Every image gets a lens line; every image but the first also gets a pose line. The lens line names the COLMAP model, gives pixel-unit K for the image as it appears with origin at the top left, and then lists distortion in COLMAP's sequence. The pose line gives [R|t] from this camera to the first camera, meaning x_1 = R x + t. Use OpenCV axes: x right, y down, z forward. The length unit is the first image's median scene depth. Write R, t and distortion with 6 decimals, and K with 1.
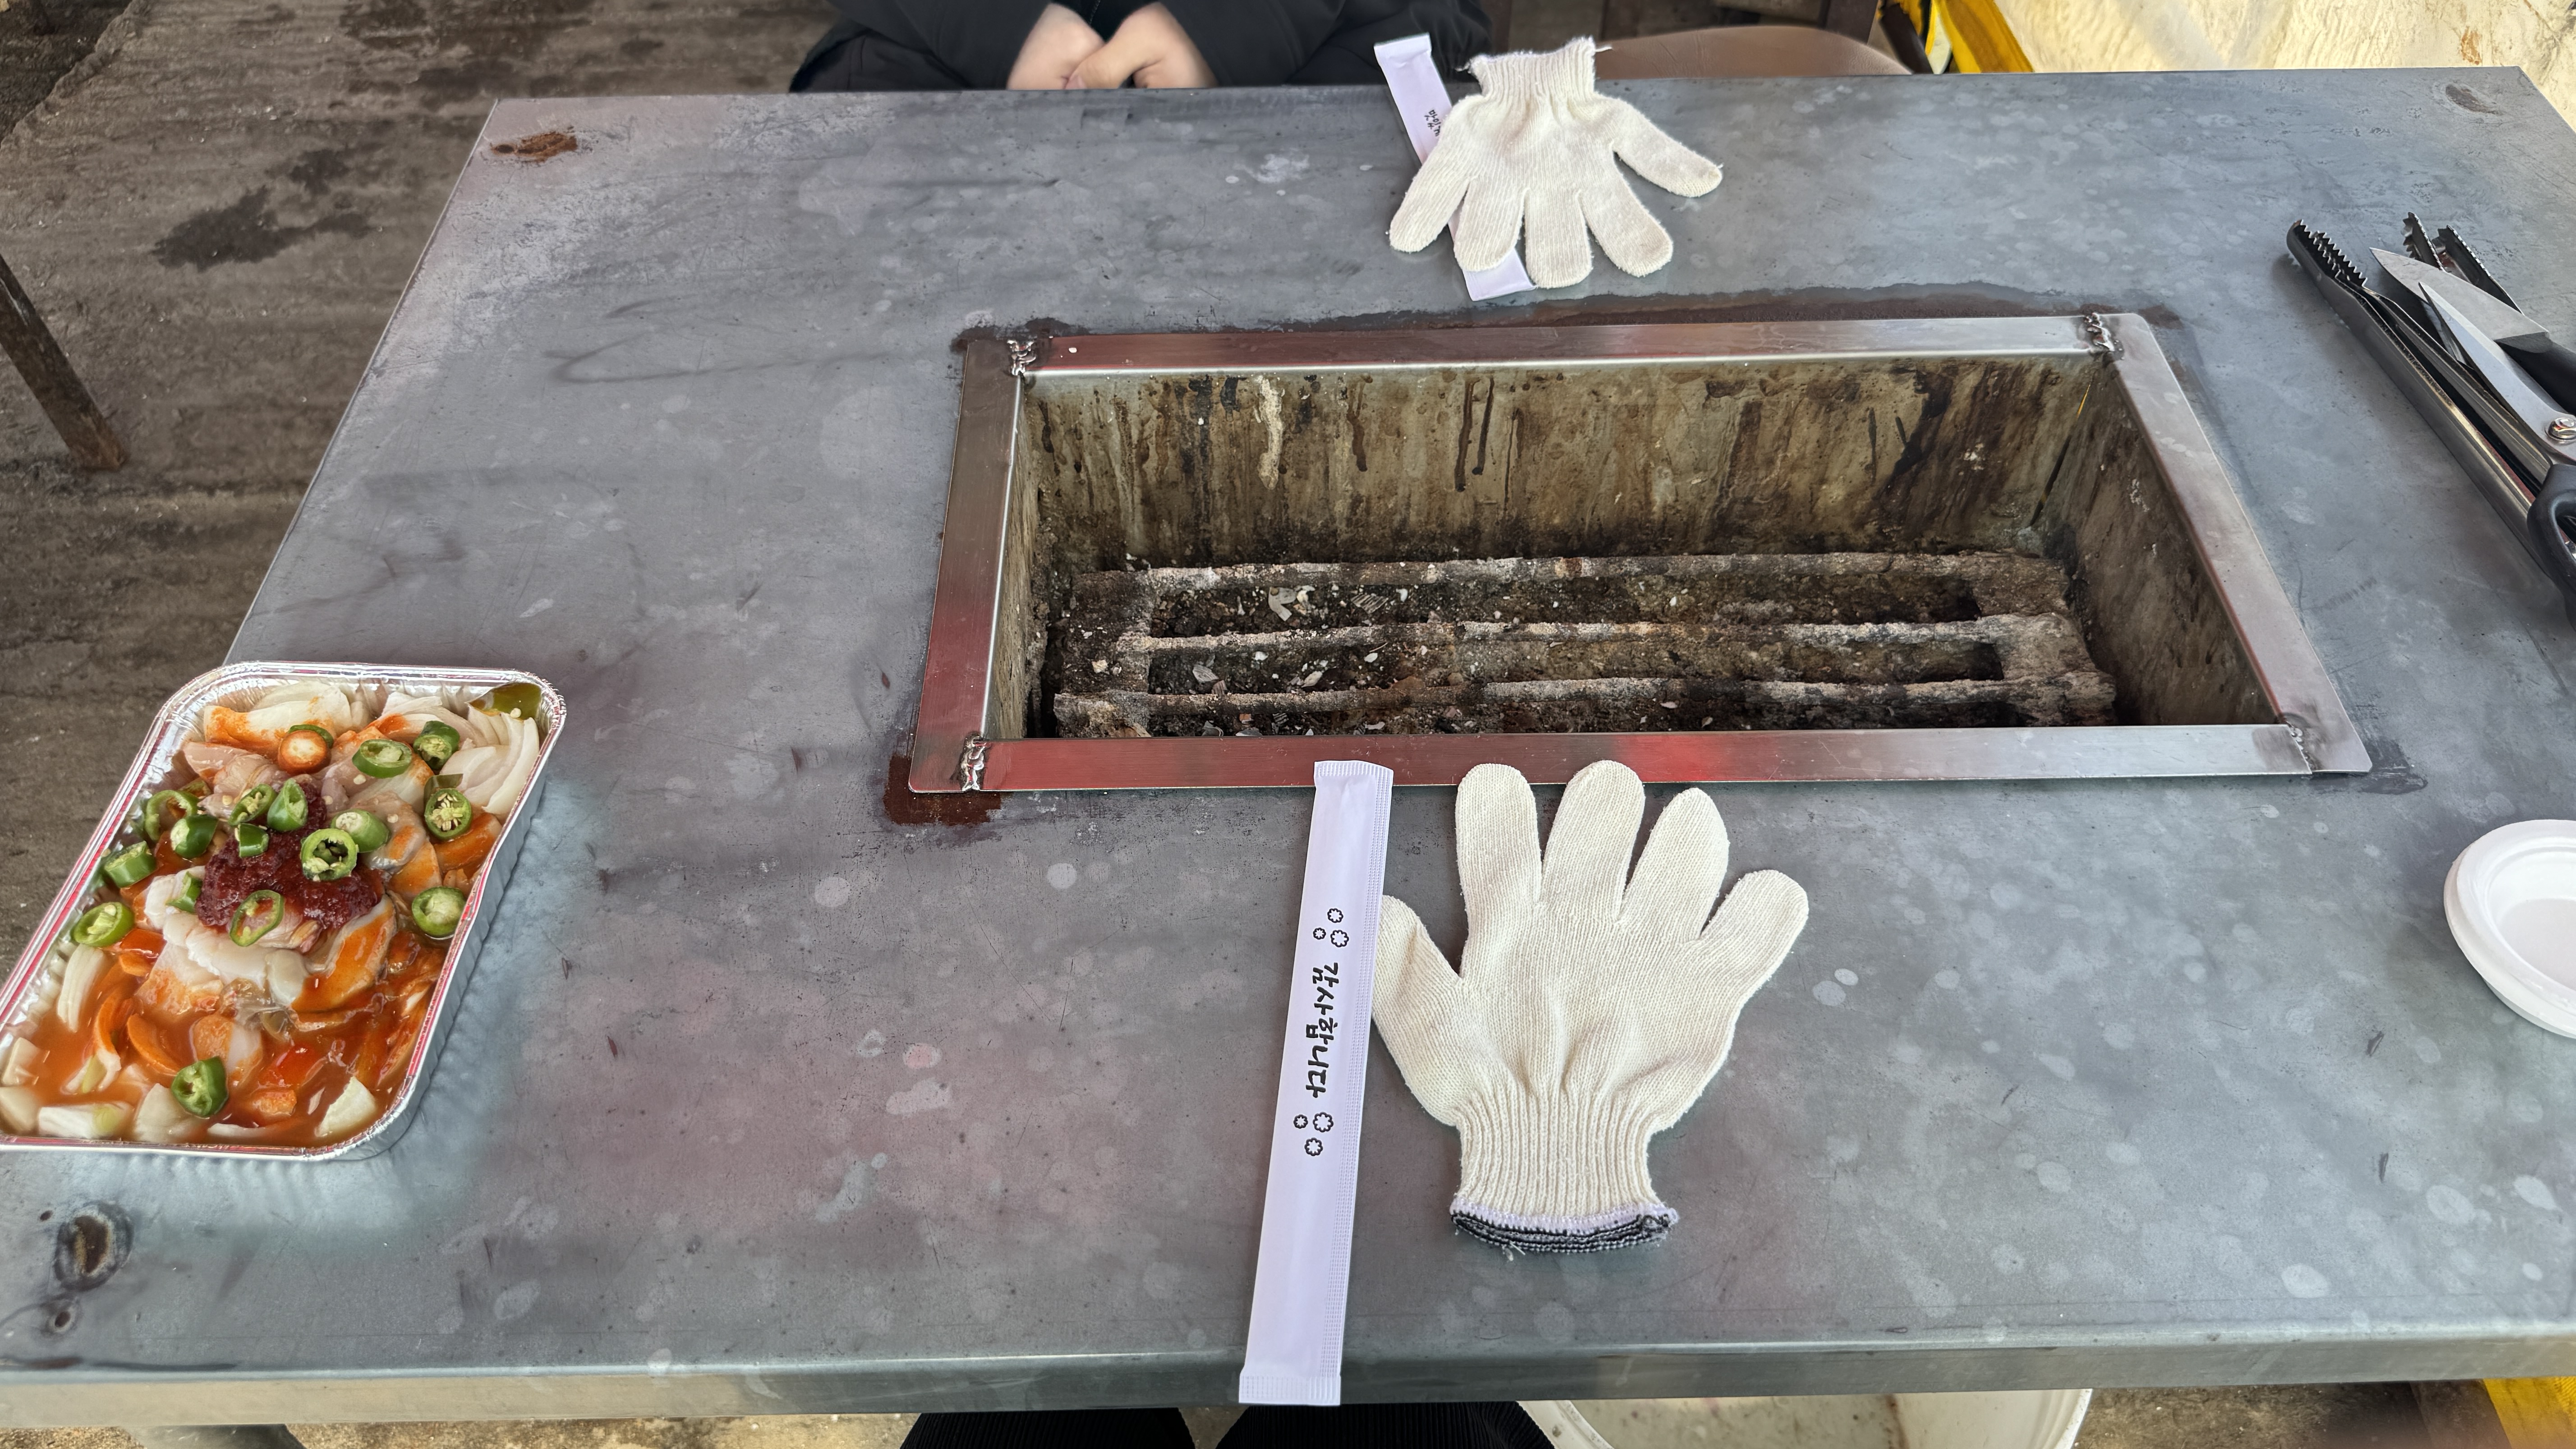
lens RADIAL K [[1943.2, 0, 1293.7], [0, 1943.2, 714.7], [0, 0, 1]] dist [-0.004792, 0.013033]
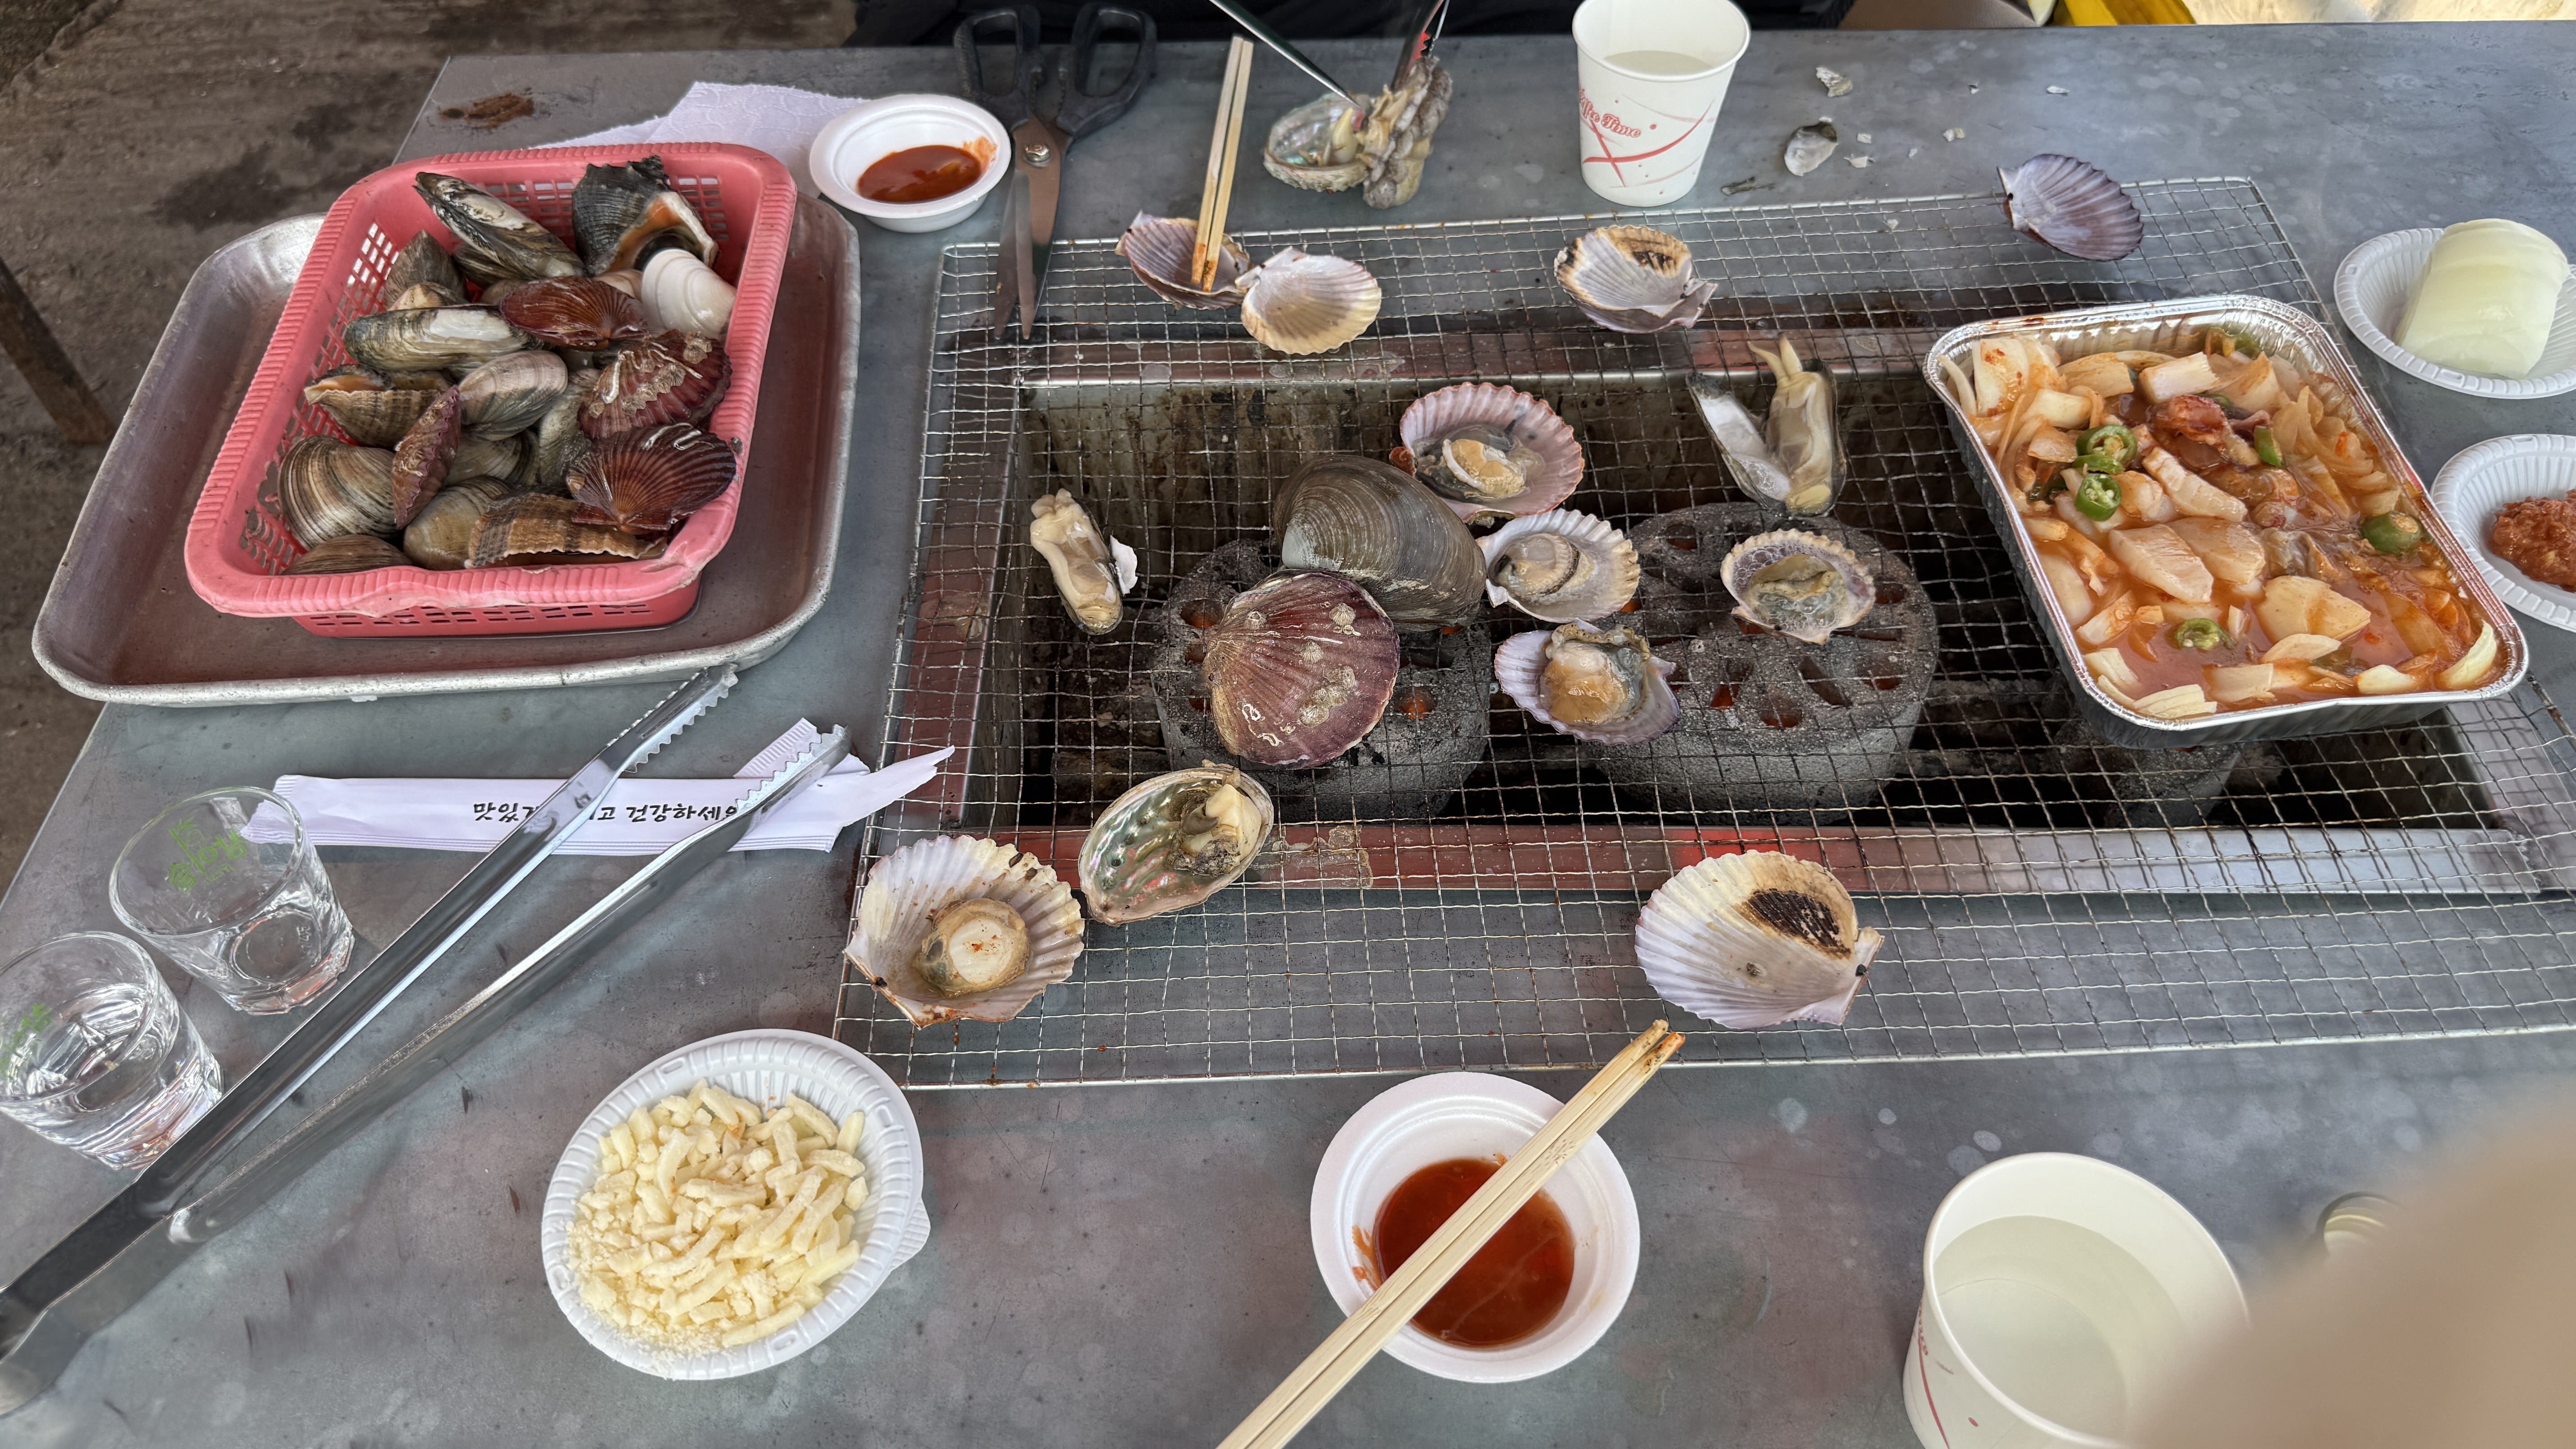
lens RADIAL K [[1943.2, 0, 1270.8], [0, 1943.2, 749.0], [0, 0, 1]] dist [-0.004792, 0.013033]
pose [[0.999365, 0.012580, -0.033349, 0.001451], [-0.011247, 0.999142, 0.039871, -0.021544], [0.033822, -0.039471, 0.998648, 0.059862]]
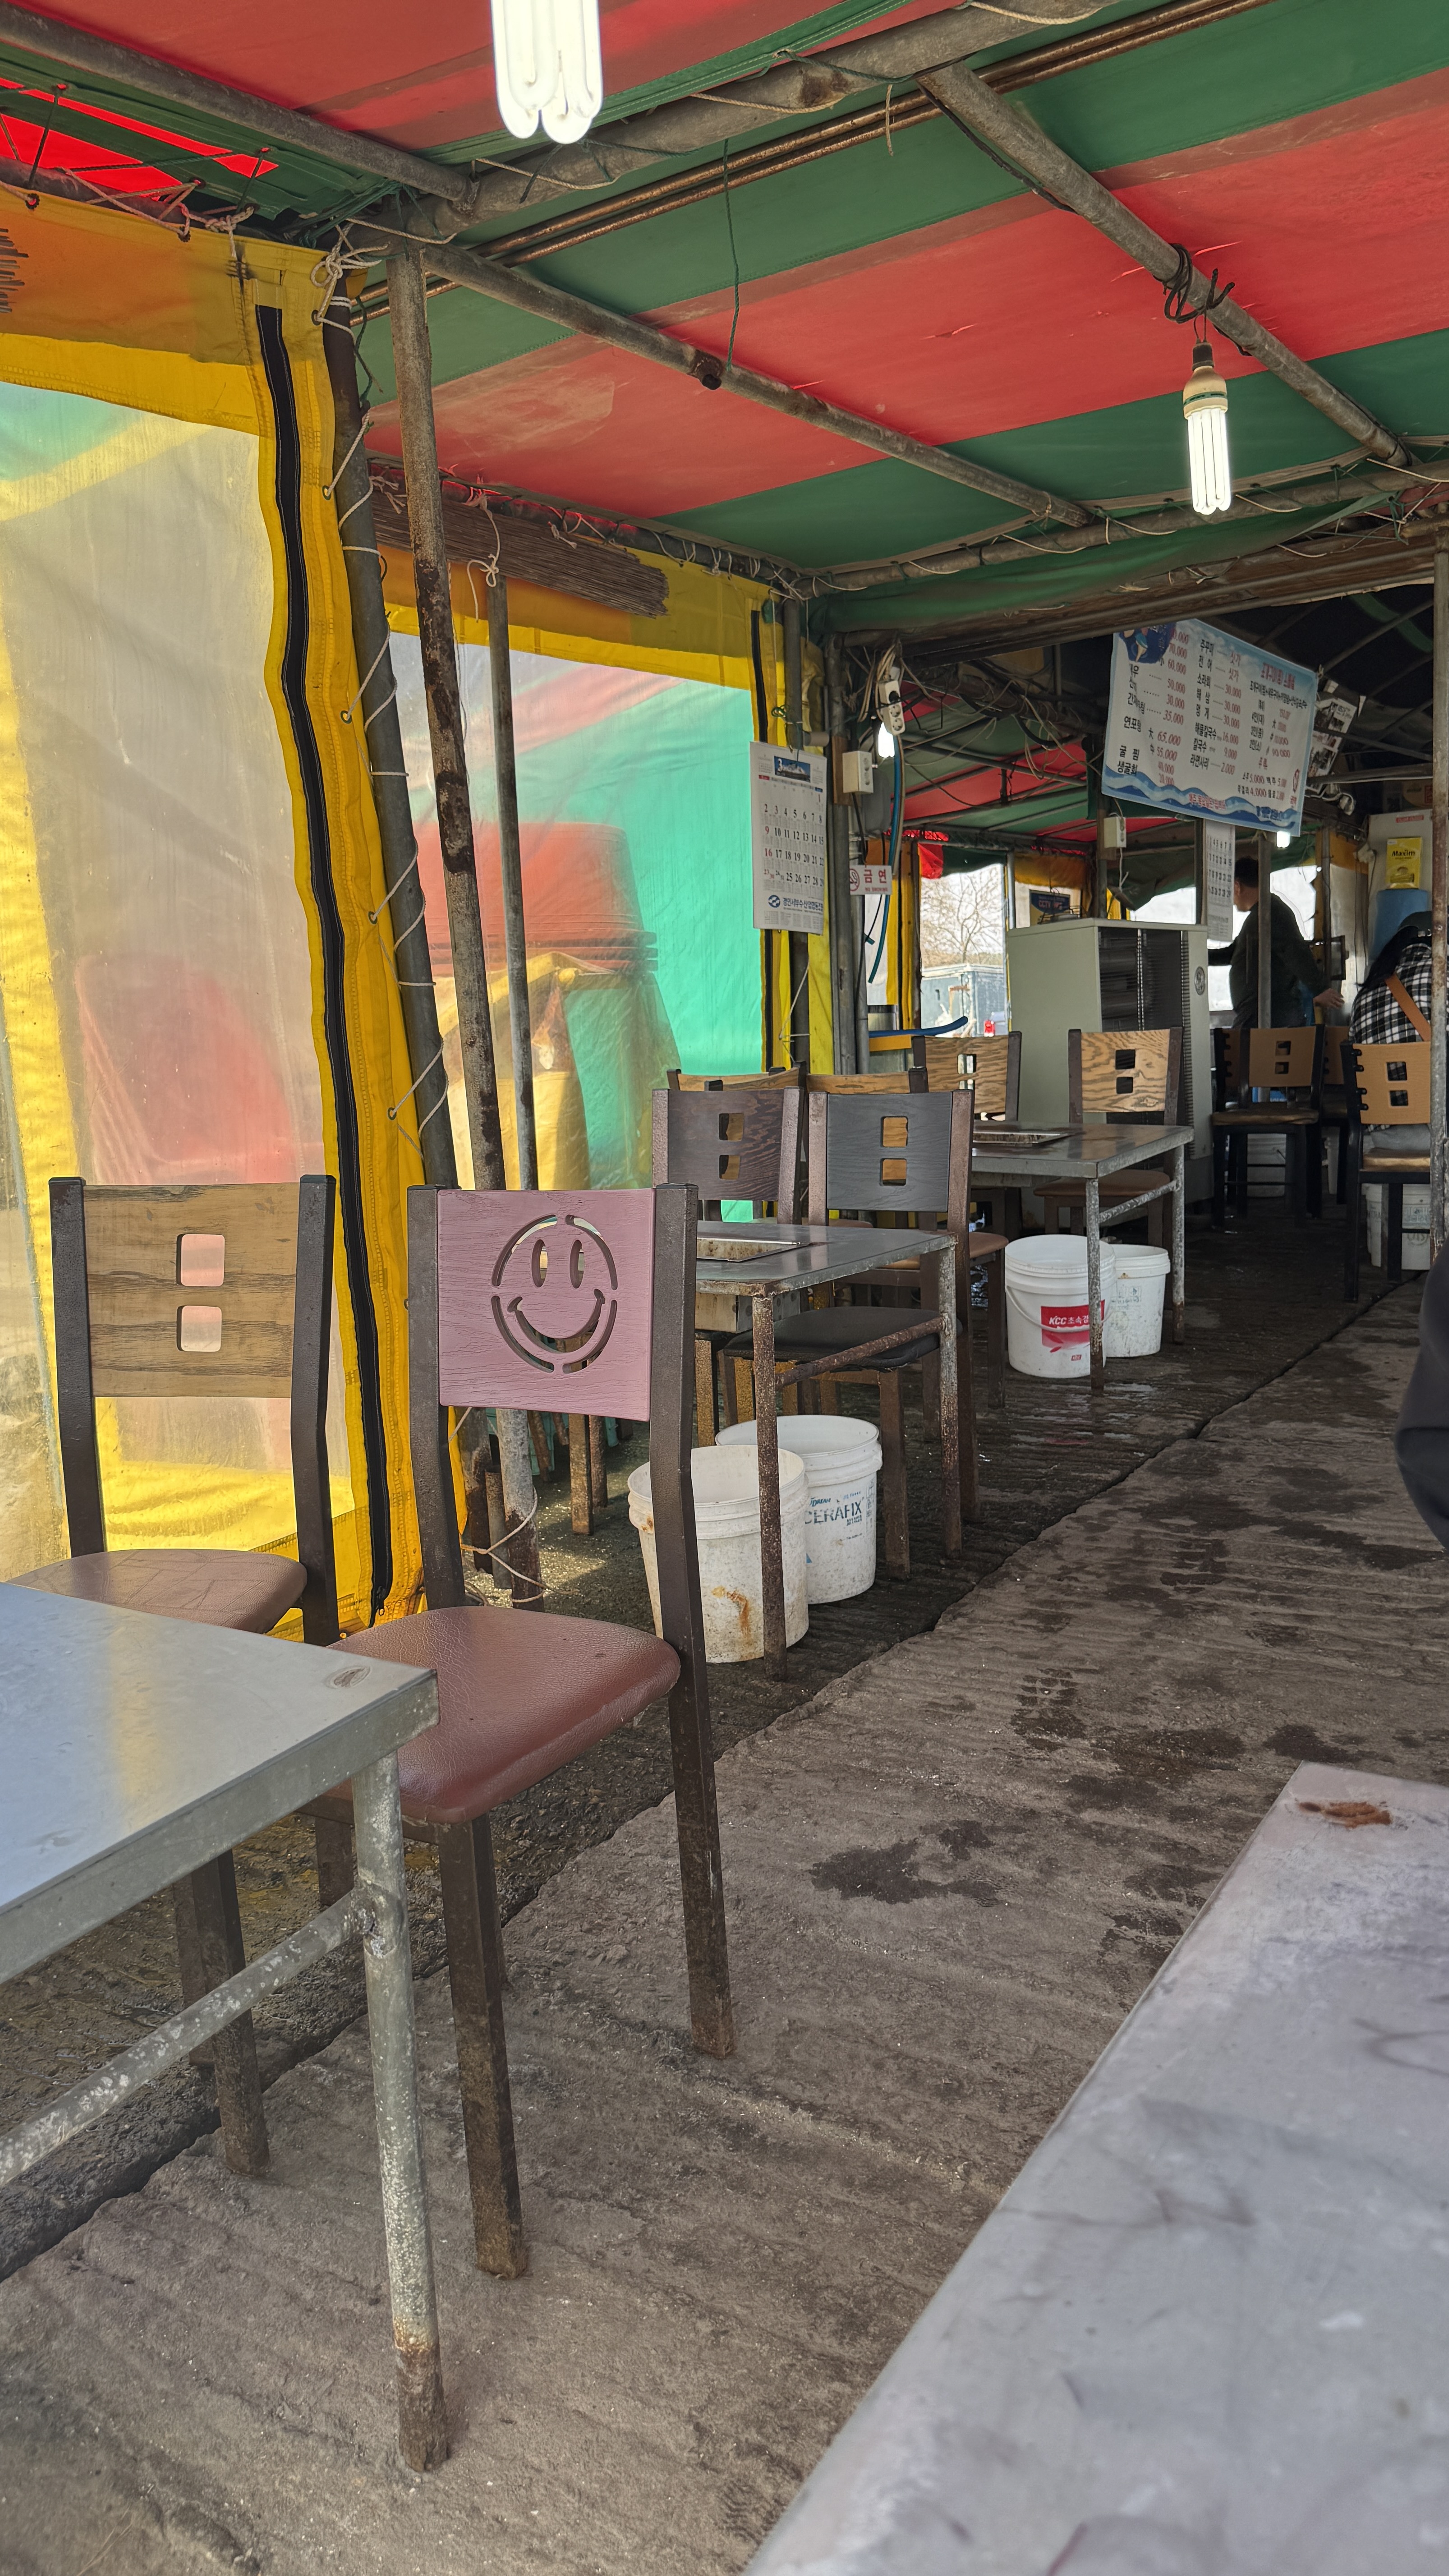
lens RADIAL K [[1943.2, 0, 727.7], [0, 1943.2, 1264.5], [0, 0, 1]] dist [-0.004792, 0.013033]
pose [[0.840481, 0.070976, -0.537173, -0.085761], [-0.373133, 0.794672, -0.478819, 0.030887], [0.392892, 0.602875, 0.694390, 0.041339]]
